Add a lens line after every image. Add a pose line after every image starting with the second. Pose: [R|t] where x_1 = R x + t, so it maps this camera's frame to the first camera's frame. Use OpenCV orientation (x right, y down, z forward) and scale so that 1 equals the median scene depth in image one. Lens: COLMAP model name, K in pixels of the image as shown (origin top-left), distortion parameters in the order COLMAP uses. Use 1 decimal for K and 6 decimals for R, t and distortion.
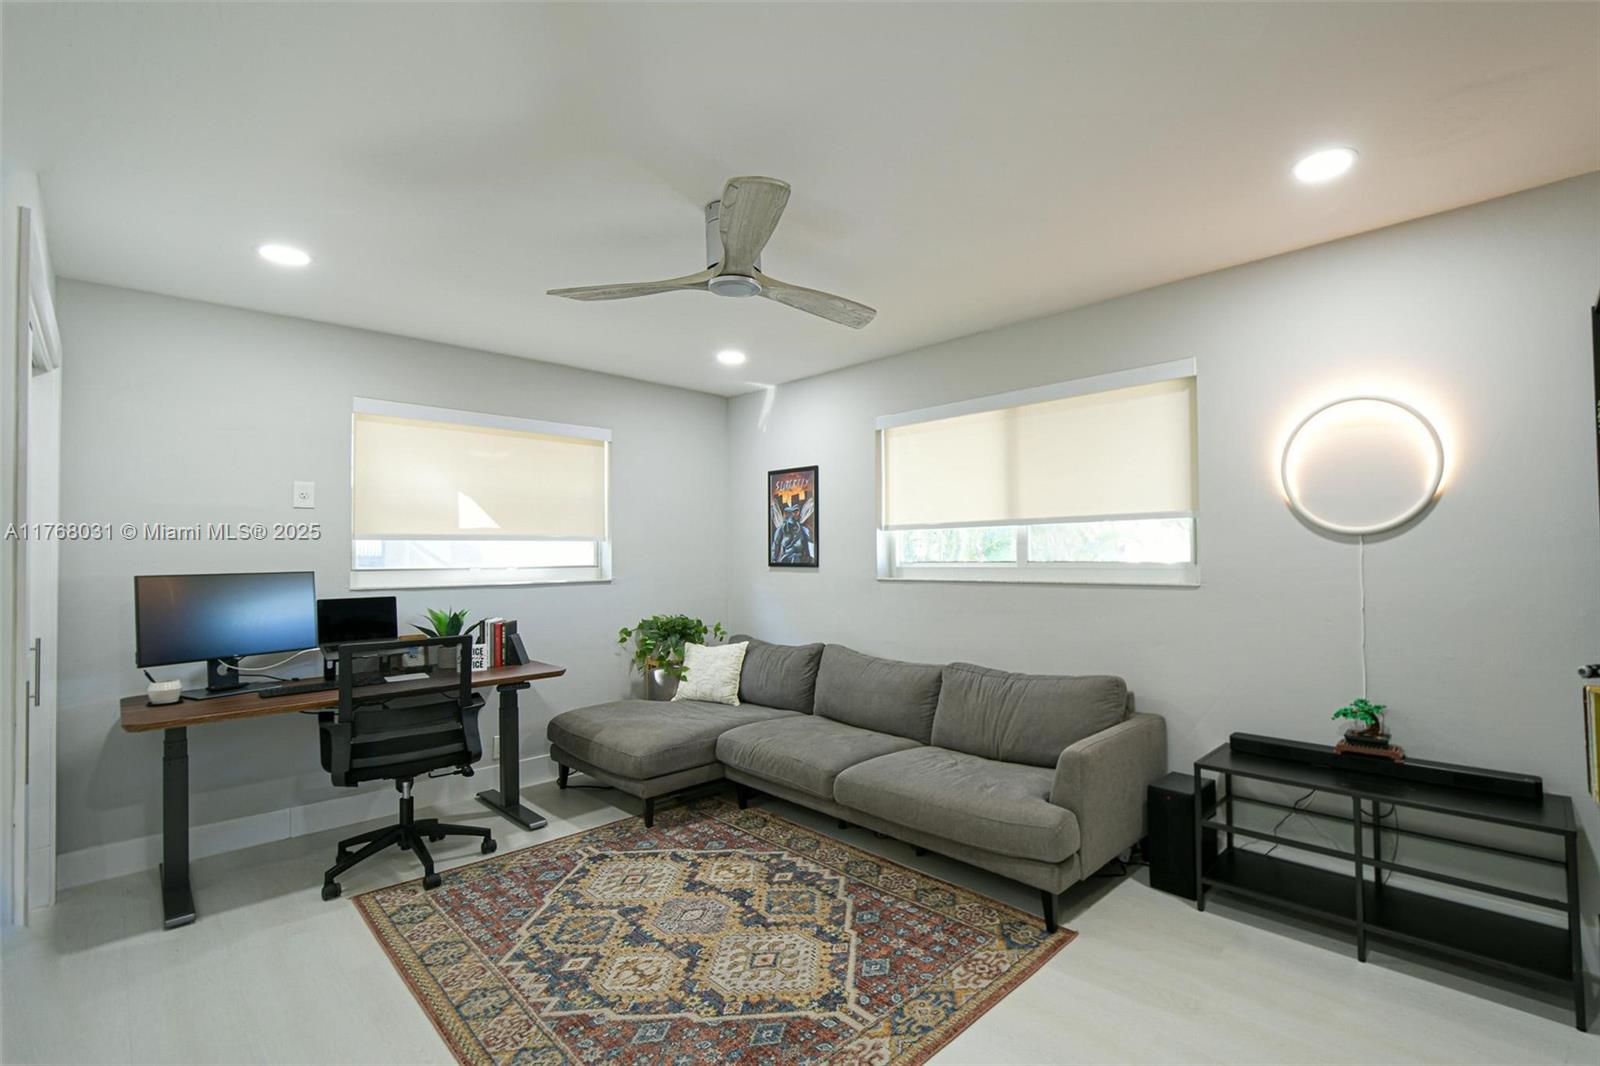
lens RADIAL K [[709.6, 0, 905.7], [0, 709.6, 542.2], [0, 0, 1]] dist [0.010701, -0.009550]
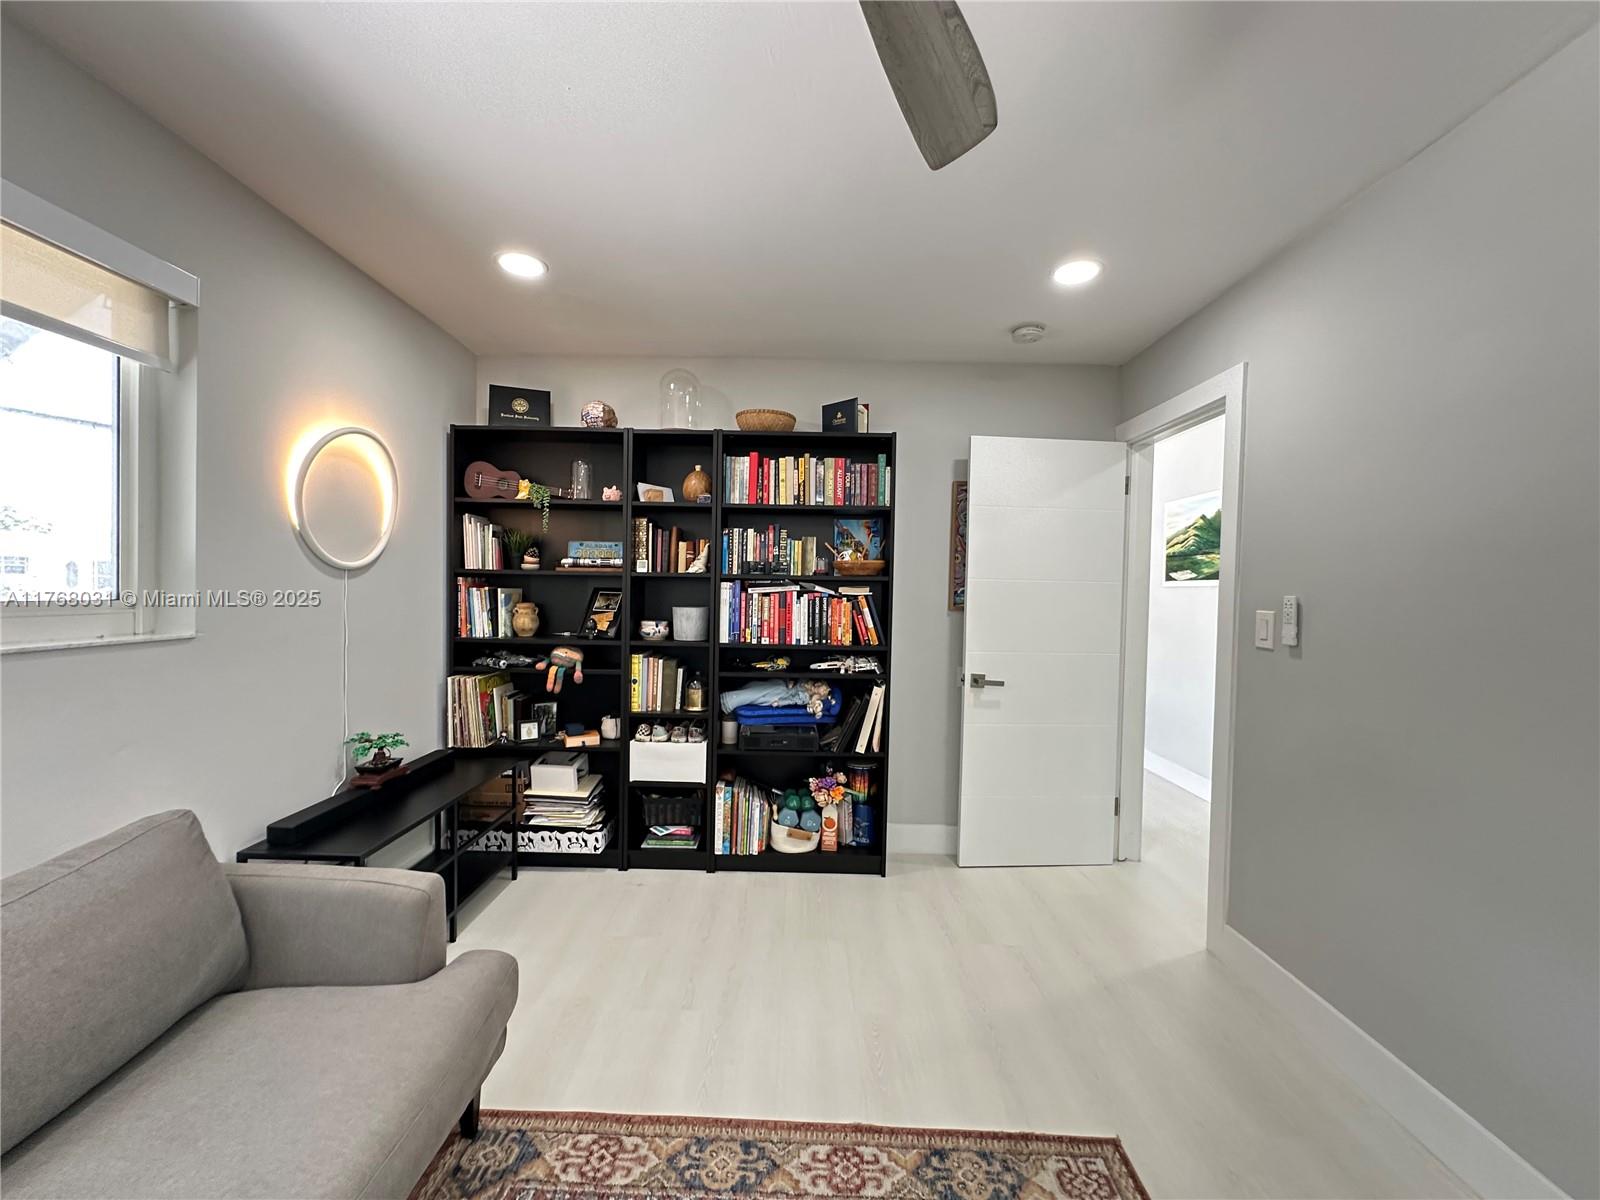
lens RADIAL K [[640.1, 0, 797.5], [0, 640.1, 600.3], [0, 0, 1]] dist [-0.000401, 0.000576]
pose [[-0.653393, -0.020105, 0.756752, -0.457896], [-0.027247, 0.999624, 0.003031, 0.012793], [-0.756529, -0.018639, -0.653695, 1.147791]]
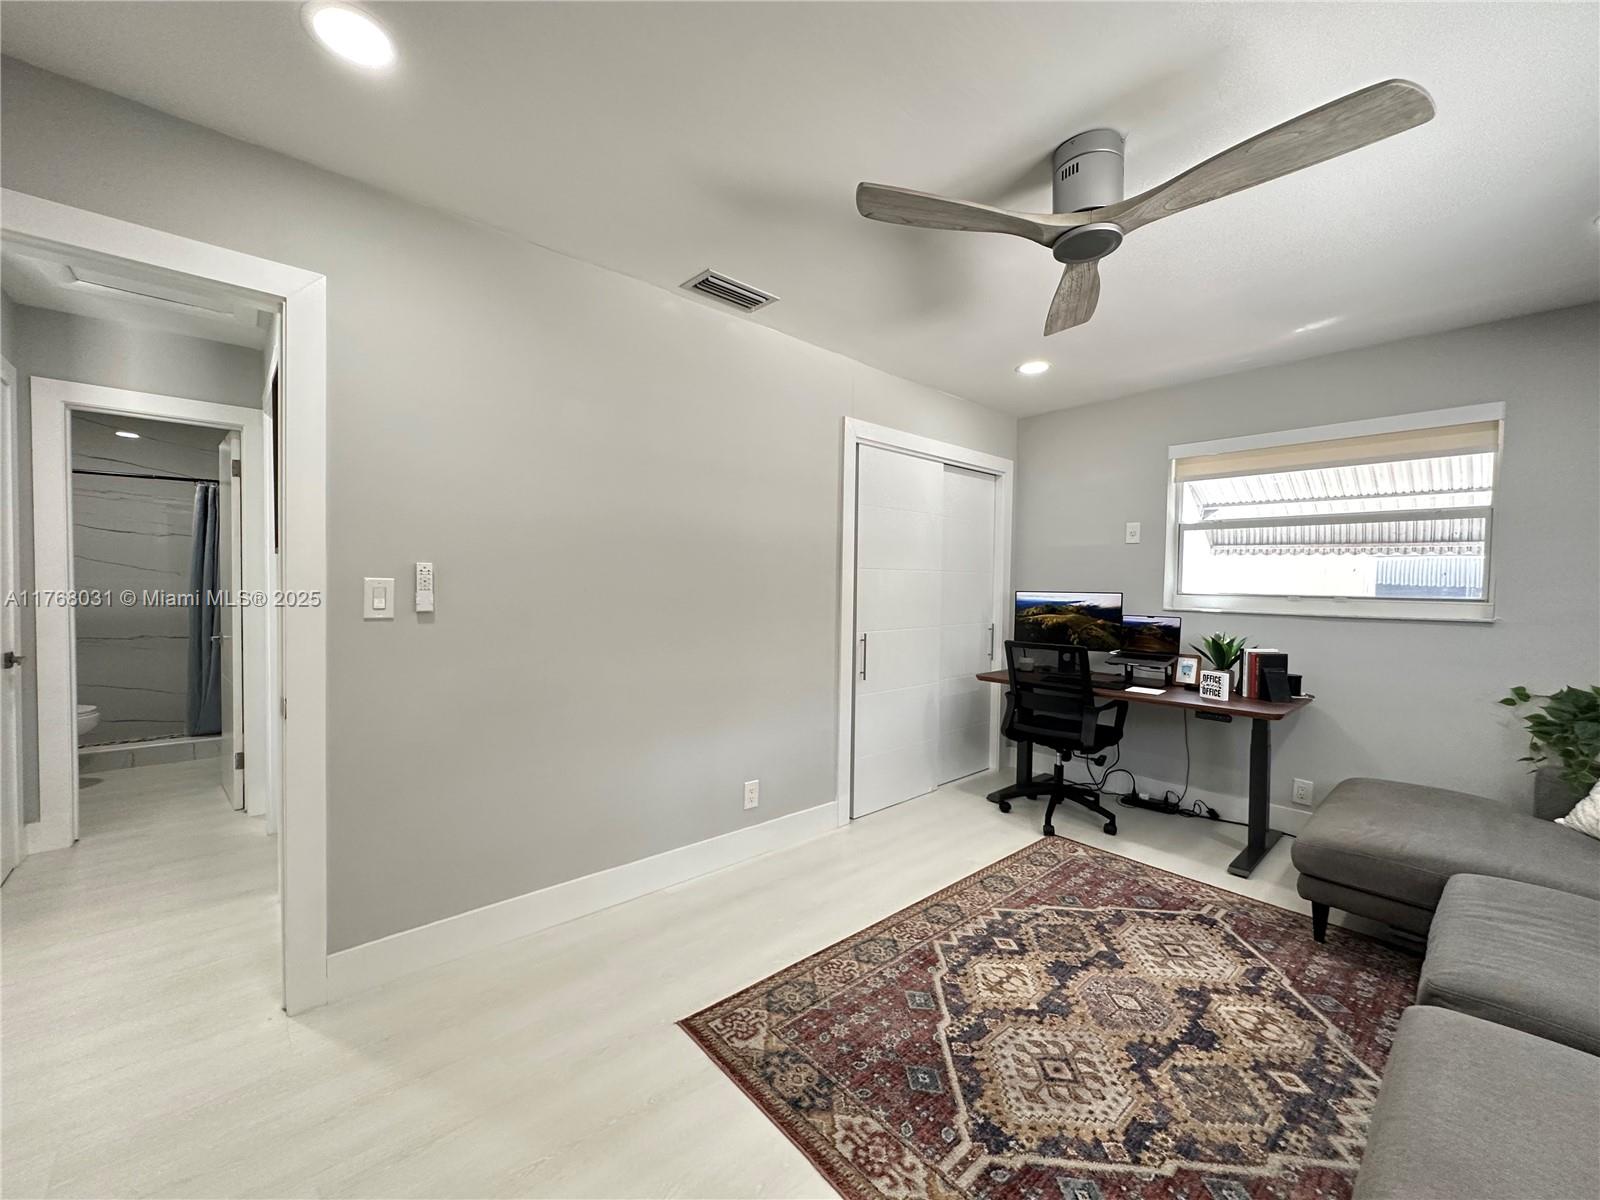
lens RADIAL K [[640.1, 0, 797.5], [0, 640.1, 600.3], [0, 0, 1]] dist [-0.000401, 0.000576]
pose [[-0.116825, 0.034535, -0.992552, 0.506449], [0.004568, 0.999403, 0.034236, 0.014852], [0.993142, -0.000535, -0.116913, 0.719707]]
